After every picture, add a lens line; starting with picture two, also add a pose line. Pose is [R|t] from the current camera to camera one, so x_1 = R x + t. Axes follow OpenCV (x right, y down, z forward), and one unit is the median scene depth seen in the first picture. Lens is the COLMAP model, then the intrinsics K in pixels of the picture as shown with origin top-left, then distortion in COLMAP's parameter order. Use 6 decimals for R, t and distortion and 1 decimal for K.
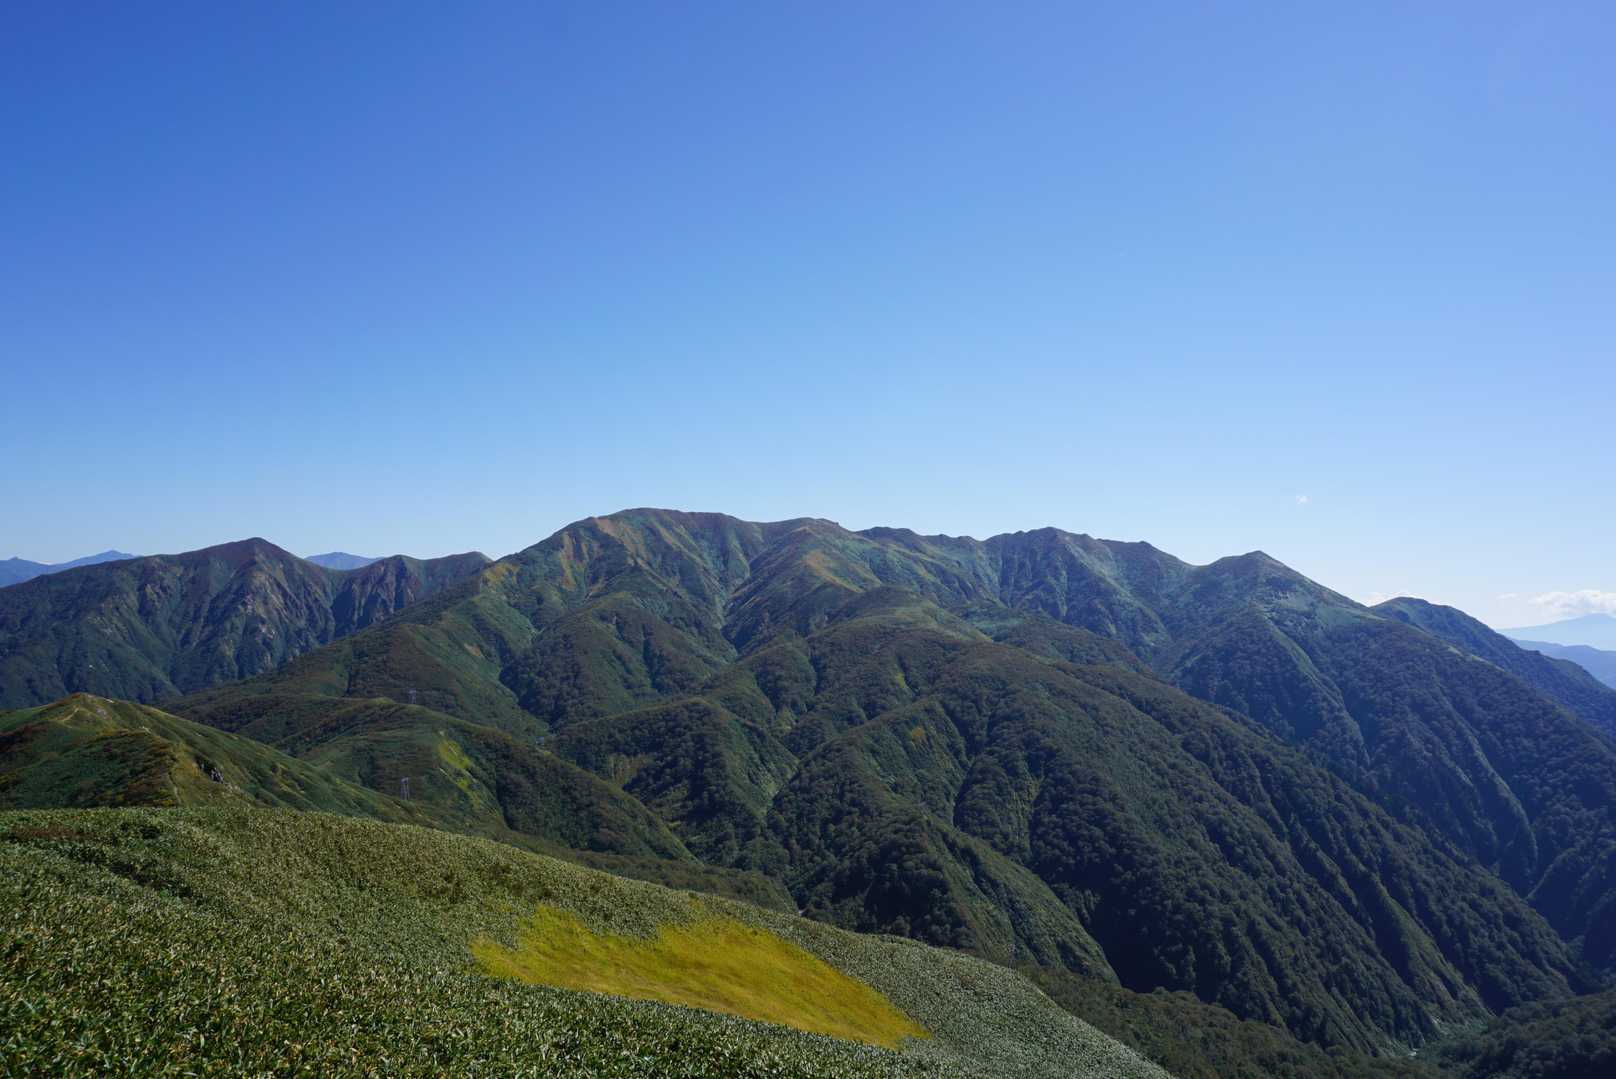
lens RADIAL K [[1074.0, 0, 808.0], [0, 1074.0, 539.5], [0, 0, 1]] dist [-0.053128, 0.028984]
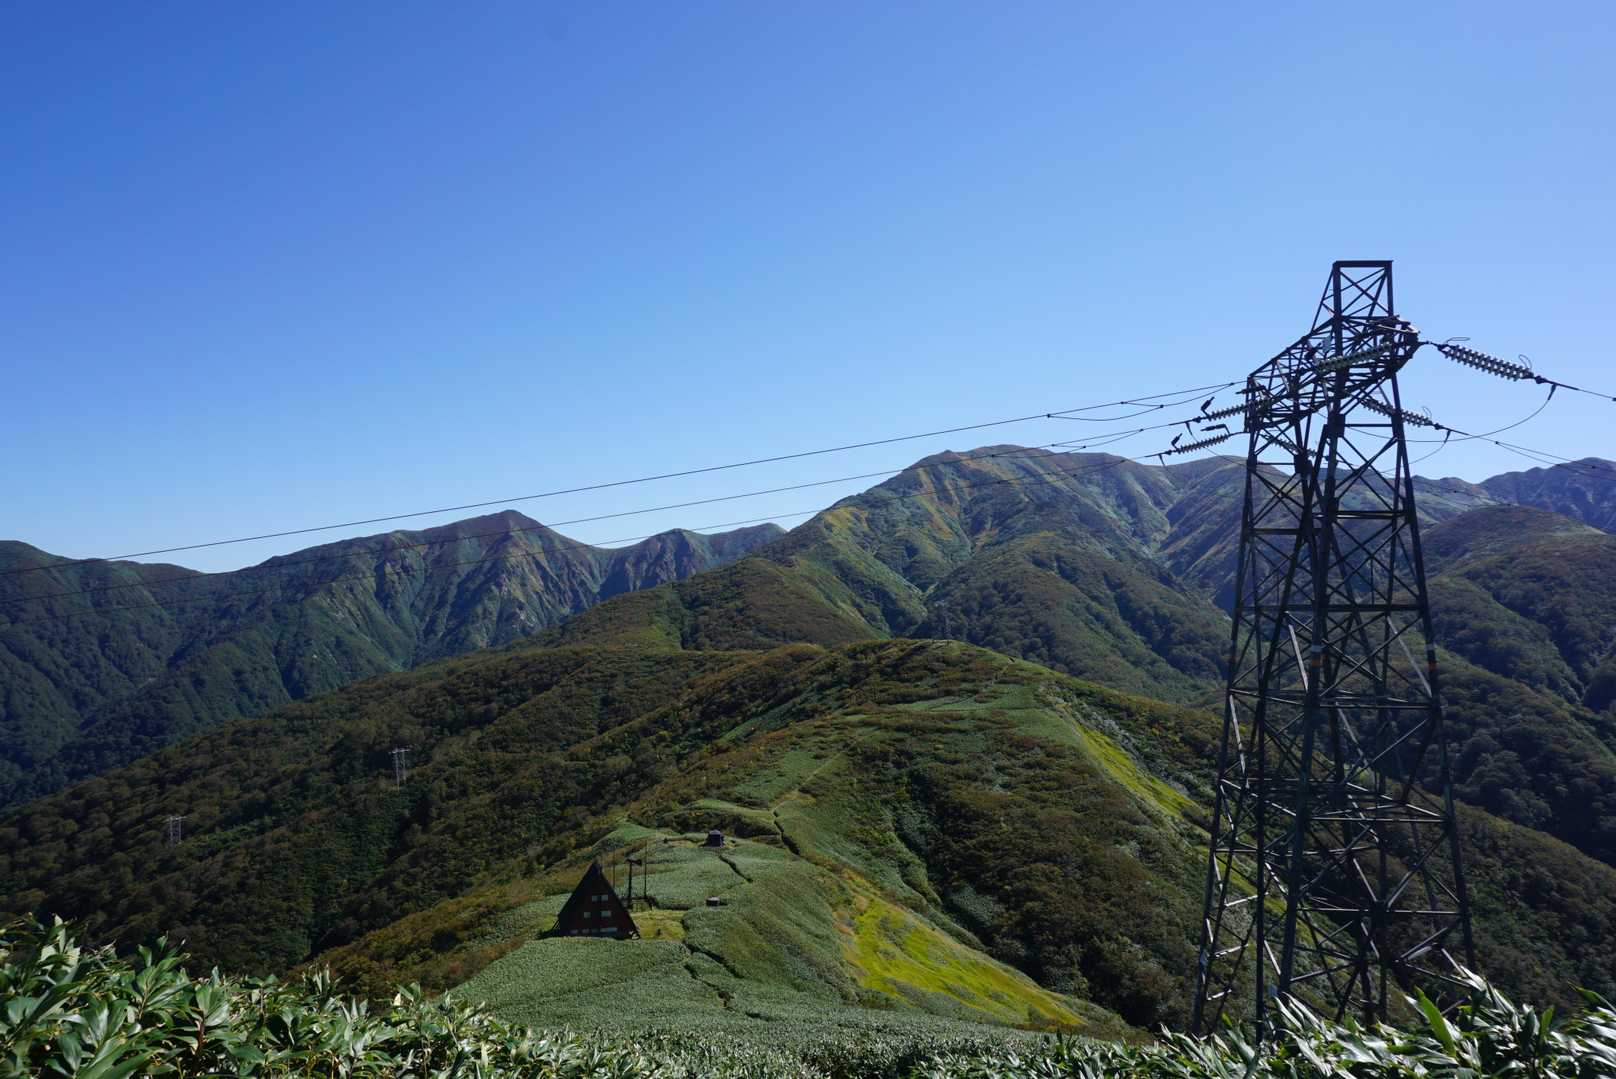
lens RADIAL K [[1074.0, 0, 808.0], [0, 1074.0, 539.5], [0, 0, 1]] dist [-0.053128, 0.028984]
pose [[0.979485, -0.025822, -0.199854, -0.149069], [0.020339, 0.999360, -0.029439, 0.056772], [0.200486, 0.024770, 0.979383, 0.271129]]
